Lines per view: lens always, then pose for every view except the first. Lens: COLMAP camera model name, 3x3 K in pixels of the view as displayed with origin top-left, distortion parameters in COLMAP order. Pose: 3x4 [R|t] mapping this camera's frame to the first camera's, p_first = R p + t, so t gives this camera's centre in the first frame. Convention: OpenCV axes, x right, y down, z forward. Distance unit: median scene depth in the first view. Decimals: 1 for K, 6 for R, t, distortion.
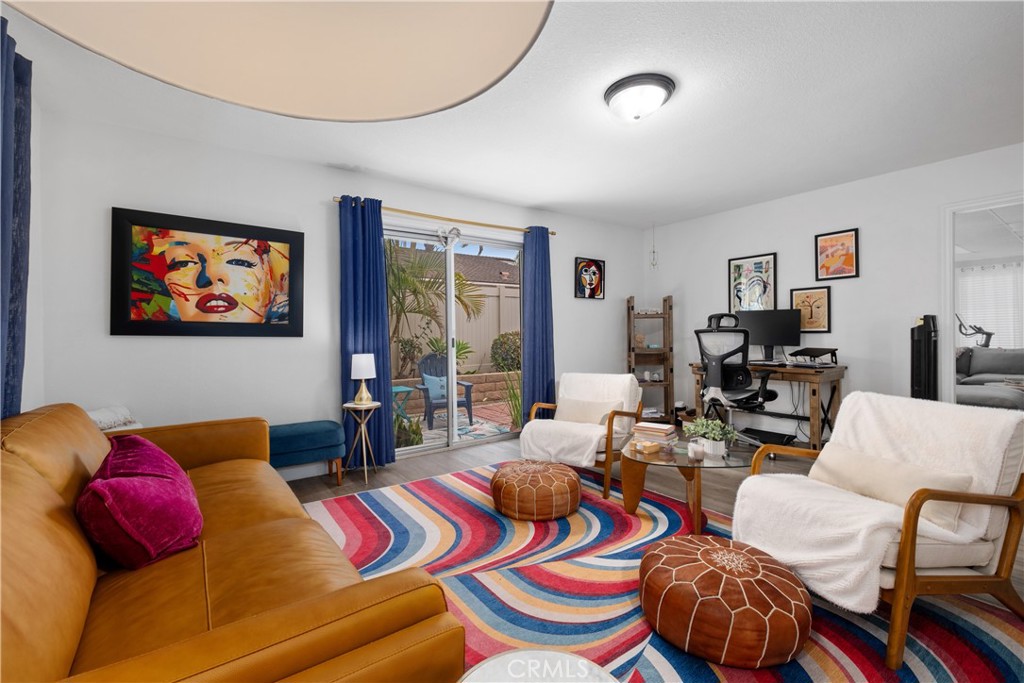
lens RADIAL K [[442.6, 0, 513.2], [0, 442.6, 336.1], [0, 0, 1]] dist [0.000033, -0.000238]
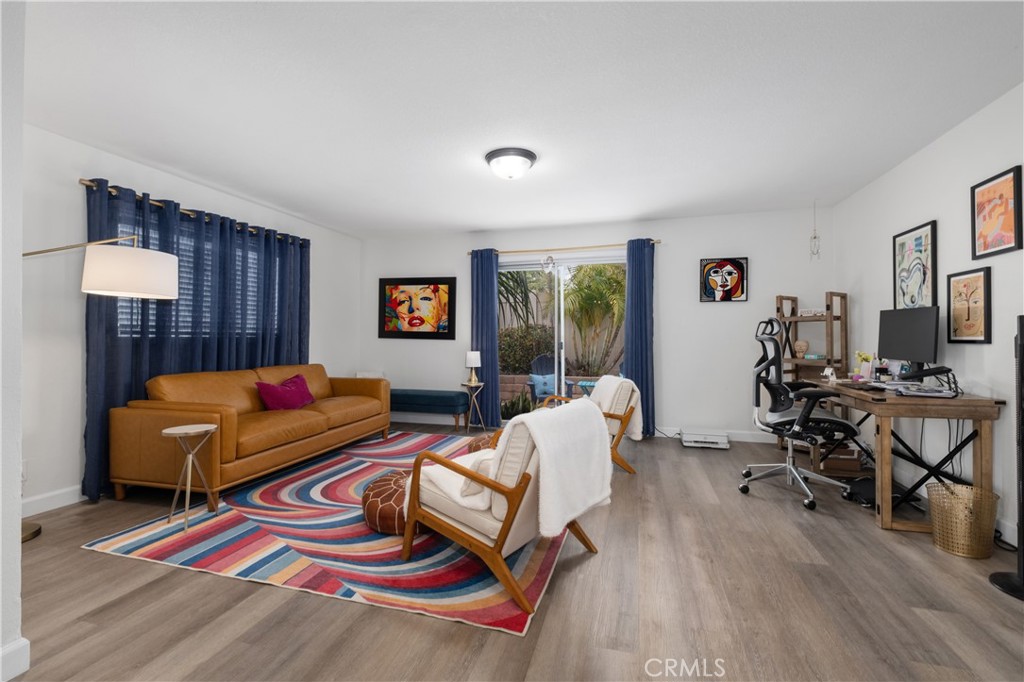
lens RADIAL K [[442.6, 0, 513.2], [0, 442.6, 335.6], [0, 0, 1]] dist [0.000033, -0.000238]
pose [[0.622147, 0.005324, -0.782882, 1.007272], [-0.009624, 0.999953, -0.000847, -0.015014], [0.782841, 0.008061, 0.622170, 0.143641]]
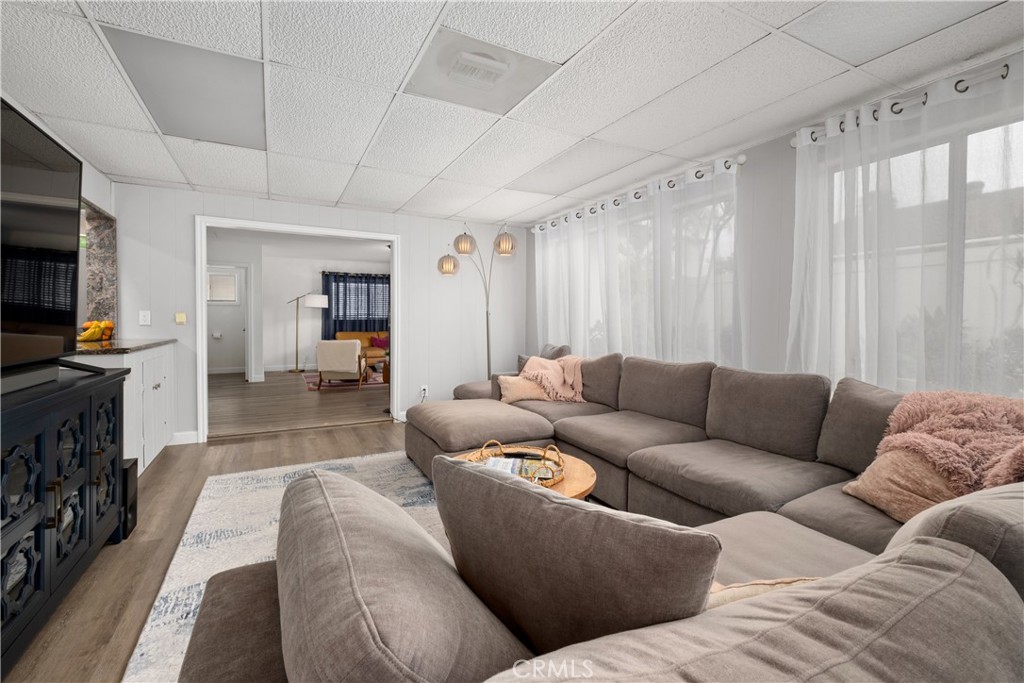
lens RADIAL K [[442.6, 0, 513.2], [0, 442.6, 336.1], [0, 0, 1]] dist [0.000033, -0.000238]
pose [[-0.129732, 0.052235, -0.990172, 2.540836], [-0.005575, 0.998557, 0.053408, -0.056916], [0.991533, 0.012449, -0.129253, 1.690151]]
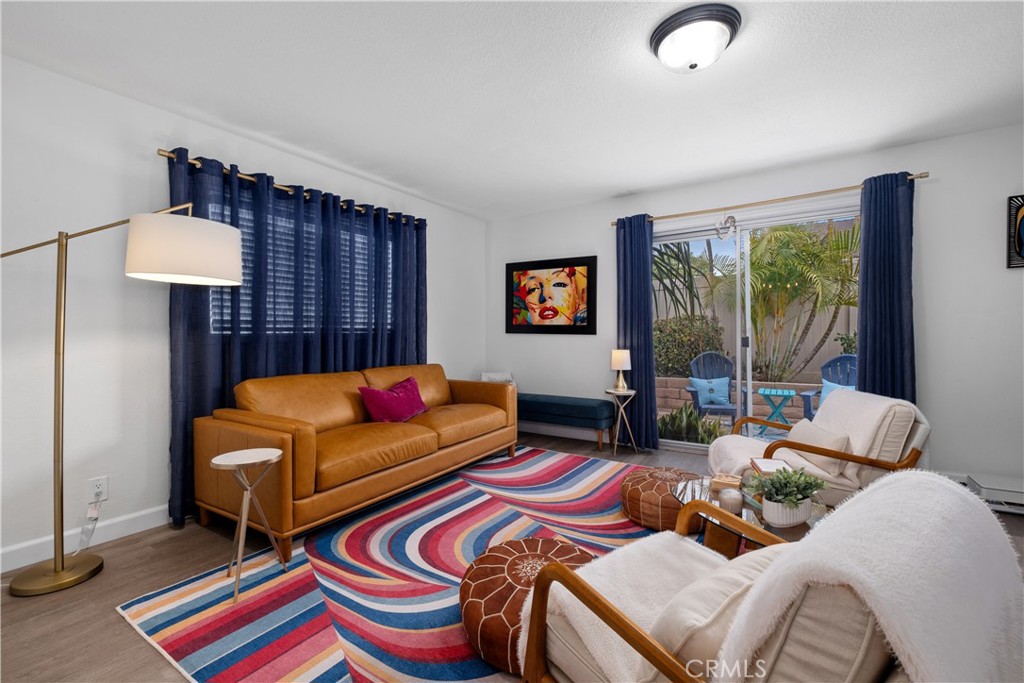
lens RADIAL K [[442.6, 0, 513.2], [0, 442.6, 336.1], [0, 0, 1]] dist [0.000033, -0.000238]
pose [[0.360340, 0.010860, -0.932758, 0.699825], [0.000548, 0.999930, 0.011854, -0.010051], [0.932821, -0.004783, 0.360308, 0.306312]]
